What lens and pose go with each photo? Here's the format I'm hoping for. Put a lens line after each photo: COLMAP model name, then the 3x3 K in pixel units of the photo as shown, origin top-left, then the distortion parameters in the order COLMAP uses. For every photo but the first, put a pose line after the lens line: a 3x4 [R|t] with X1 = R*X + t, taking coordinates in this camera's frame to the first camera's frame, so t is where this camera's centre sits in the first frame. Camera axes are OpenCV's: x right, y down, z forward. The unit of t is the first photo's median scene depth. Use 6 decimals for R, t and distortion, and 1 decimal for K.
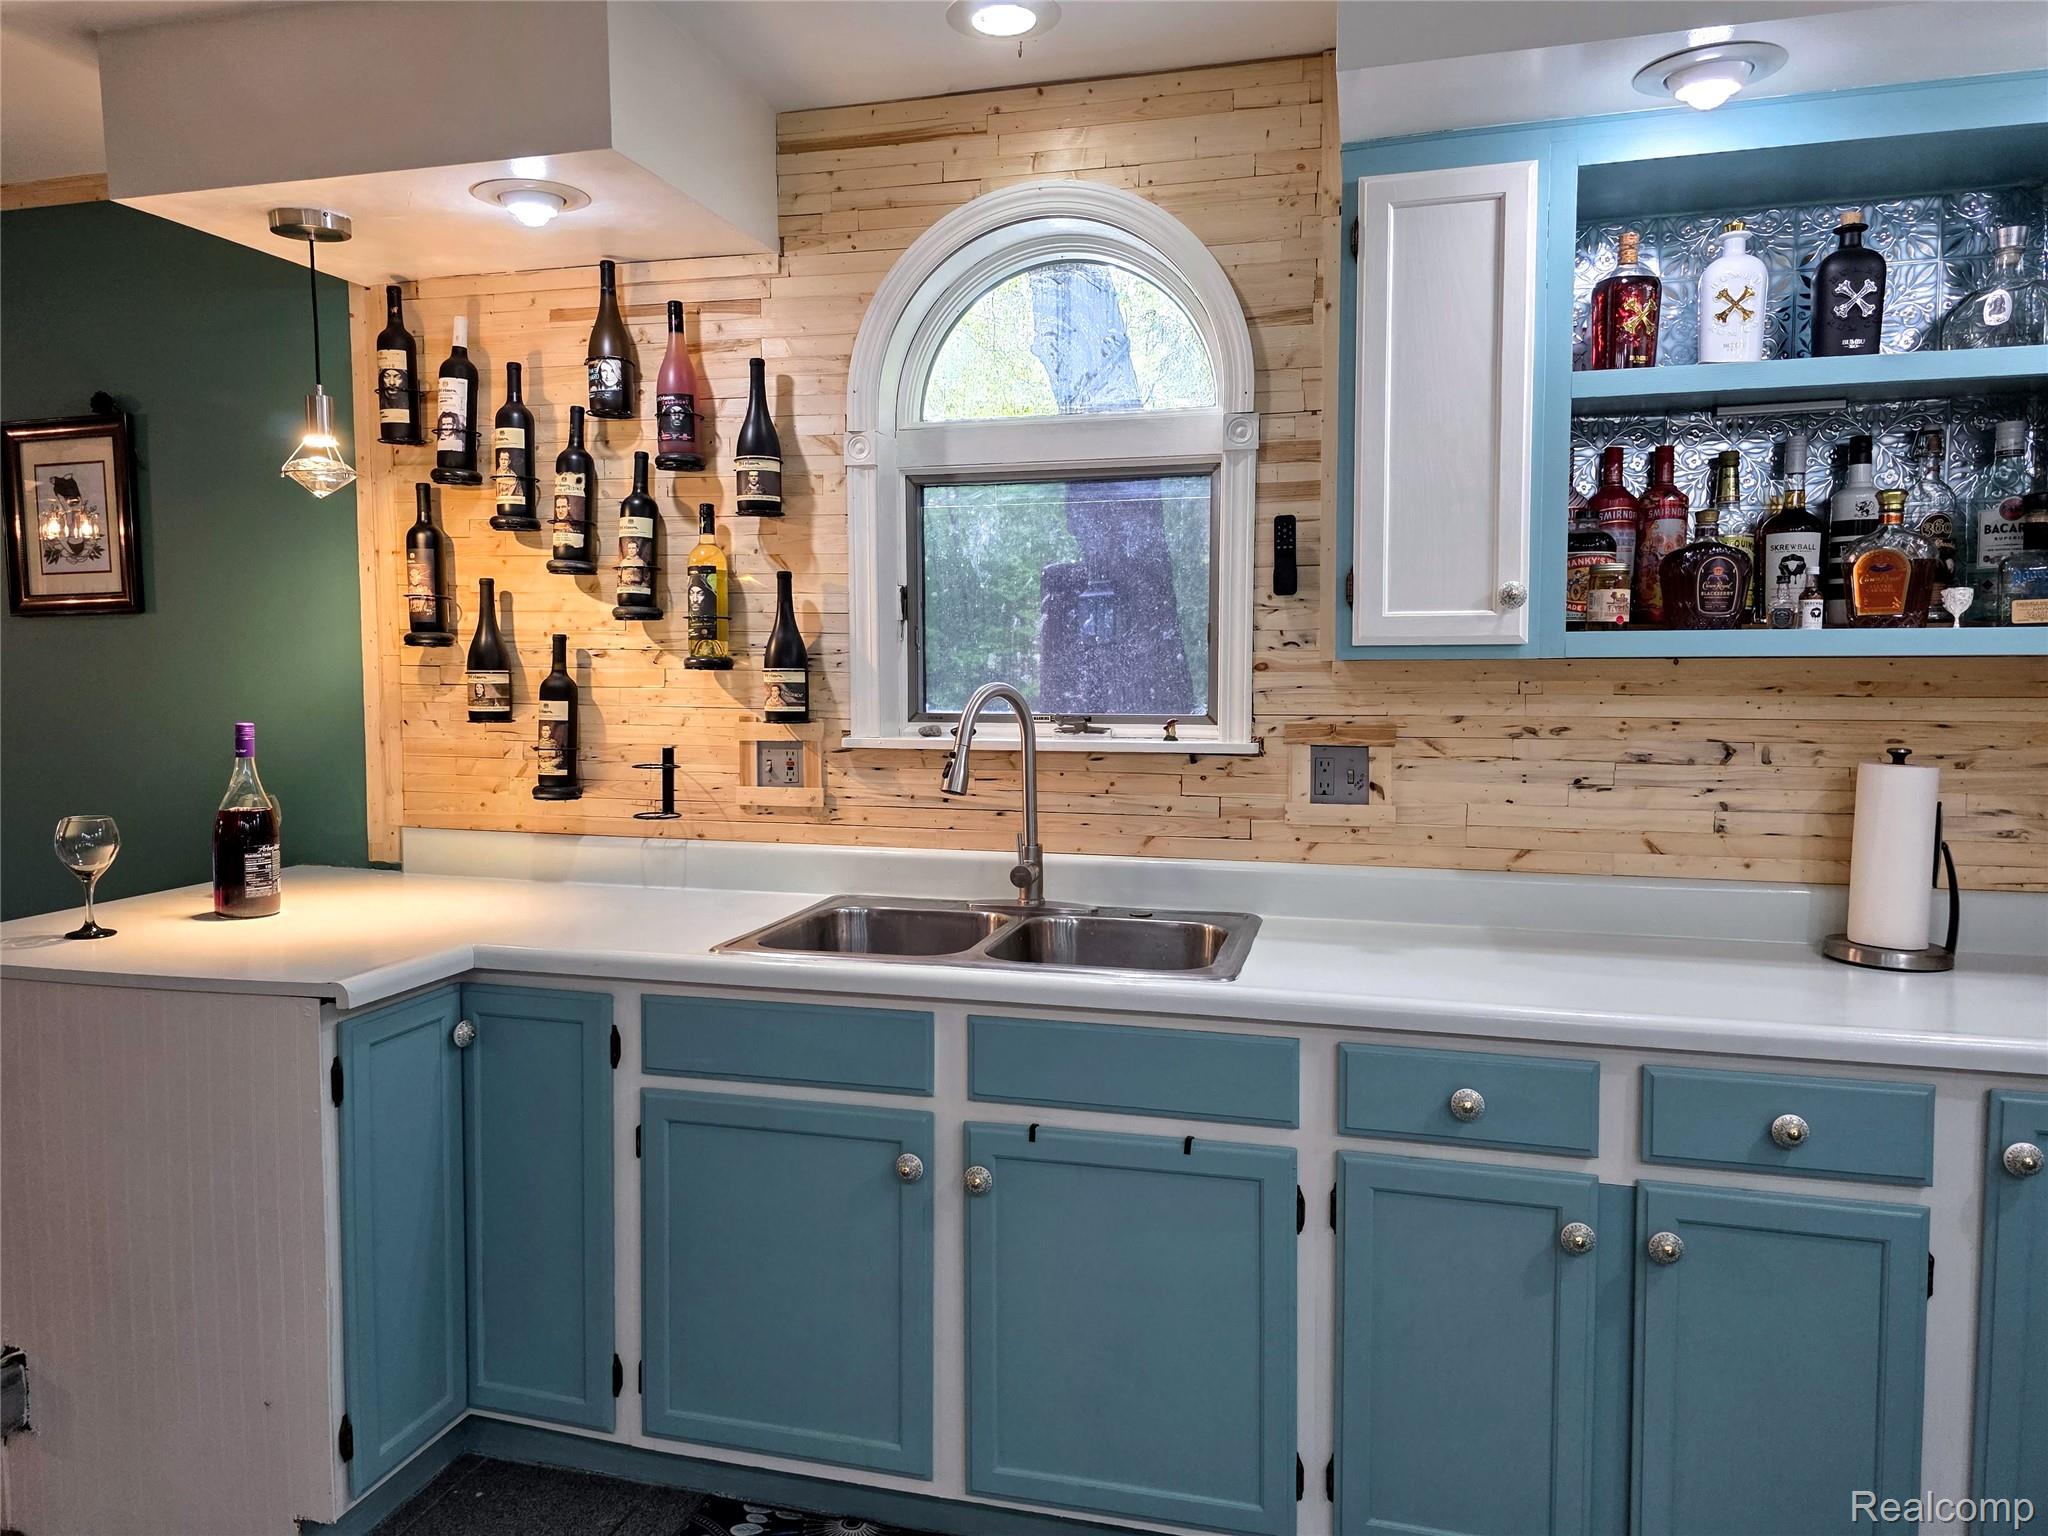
lens RADIAL K [[1370.6, 0, 1027.9], [0, 1370.6, 769.7], [0, 0, 1]] dist [0.060845, -0.055116]
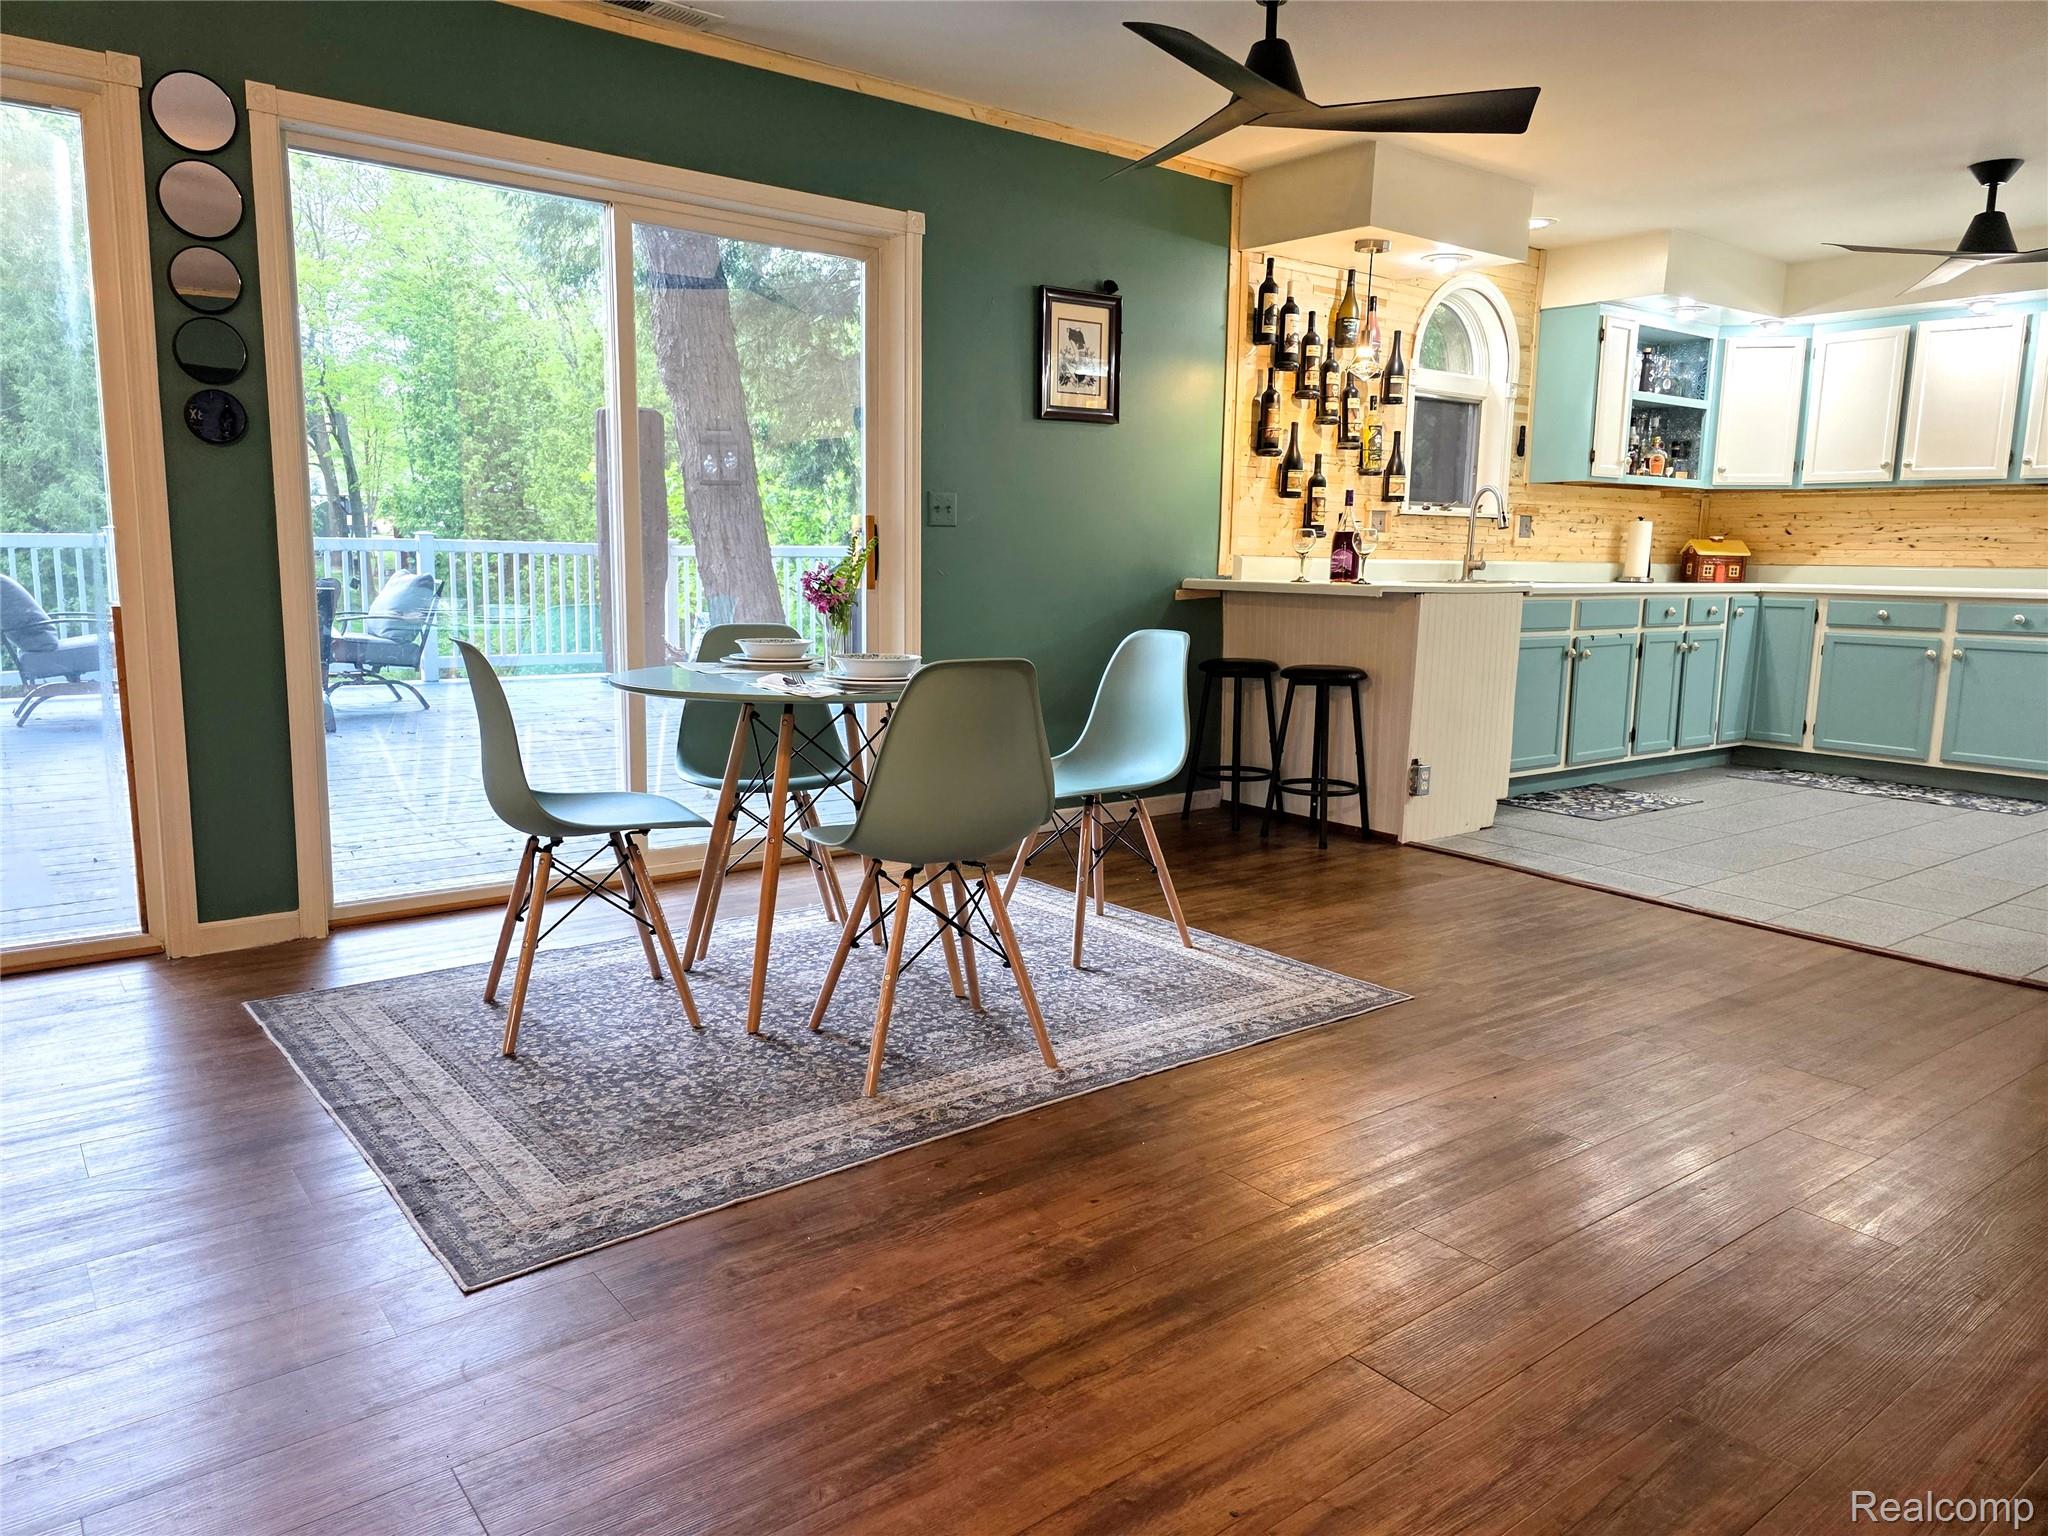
lens RADIAL K [[1370.6, 0, 1008.9], [0, 1370.6, 762.2], [0, 0, 1]] dist [0.060845, -0.055116]
pose [[0.610747, -0.110279, 0.784109, -2.256327], [0.043924, 0.993448, 0.105508, 0.116140], [-0.790606, -0.029997, 0.611590, 0.124935]]
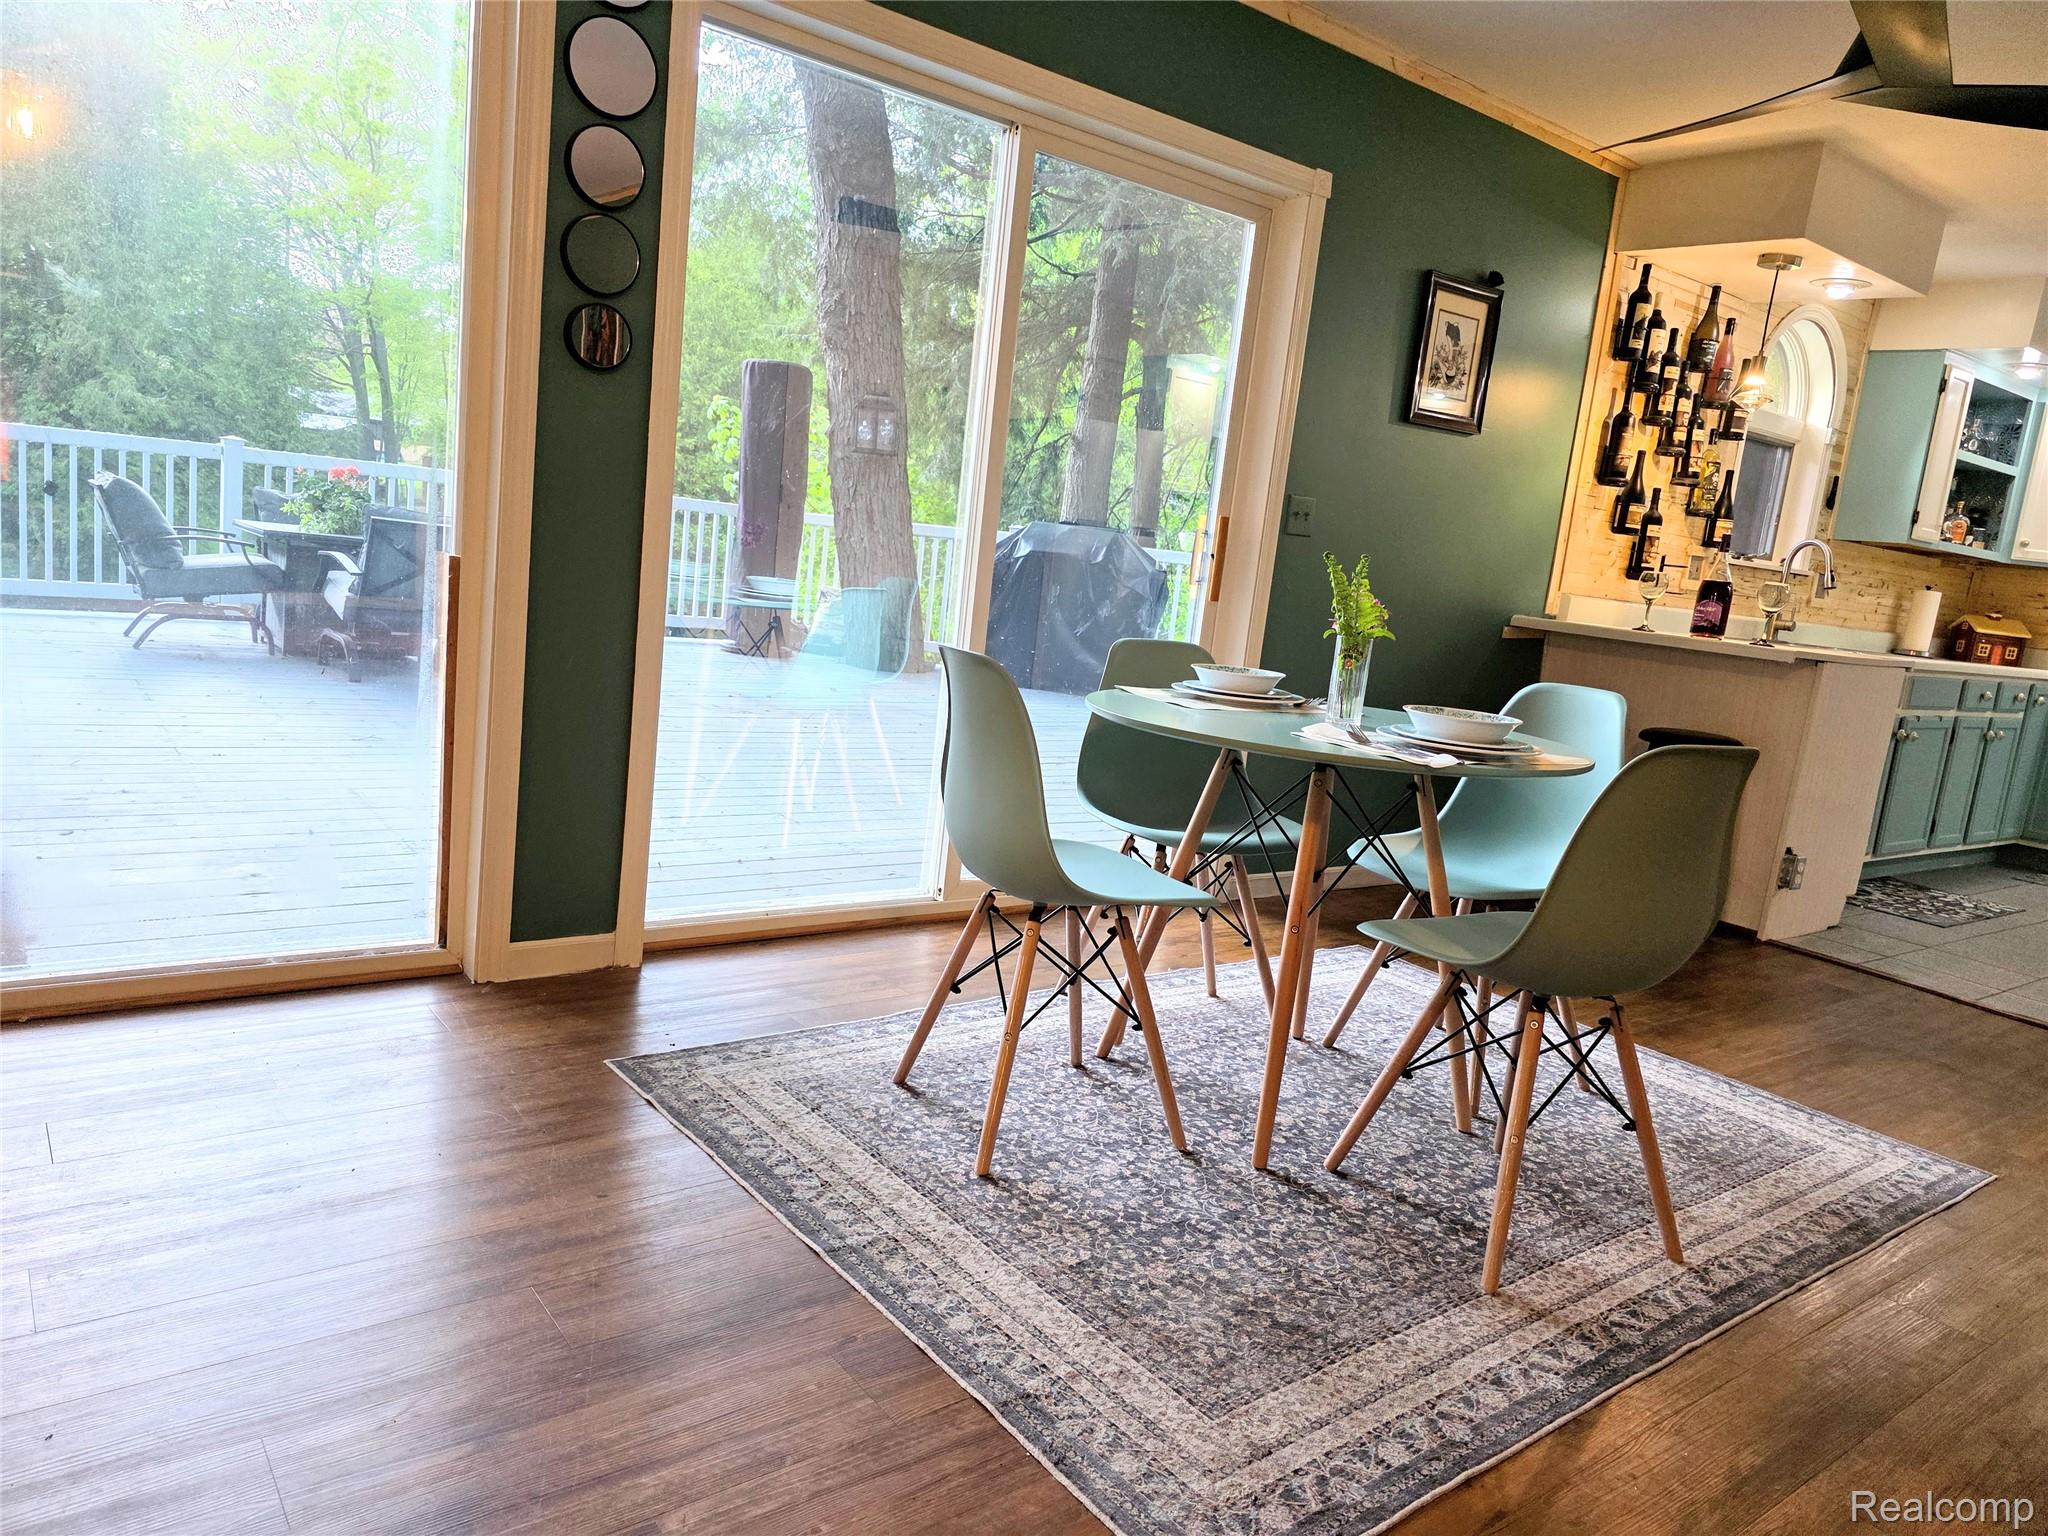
lens RADIAL K [[1370.6, 0, 1022.1], [0, 1370.6, 770.2], [0, 0, 1]] dist [0.060845, -0.055116]
pose [[0.609088, -0.065789, 0.790370, -2.311700], [-0.049017, 0.991526, 0.120307, 0.089151], [-0.791587, -0.112019, 0.600701, 0.540555]]
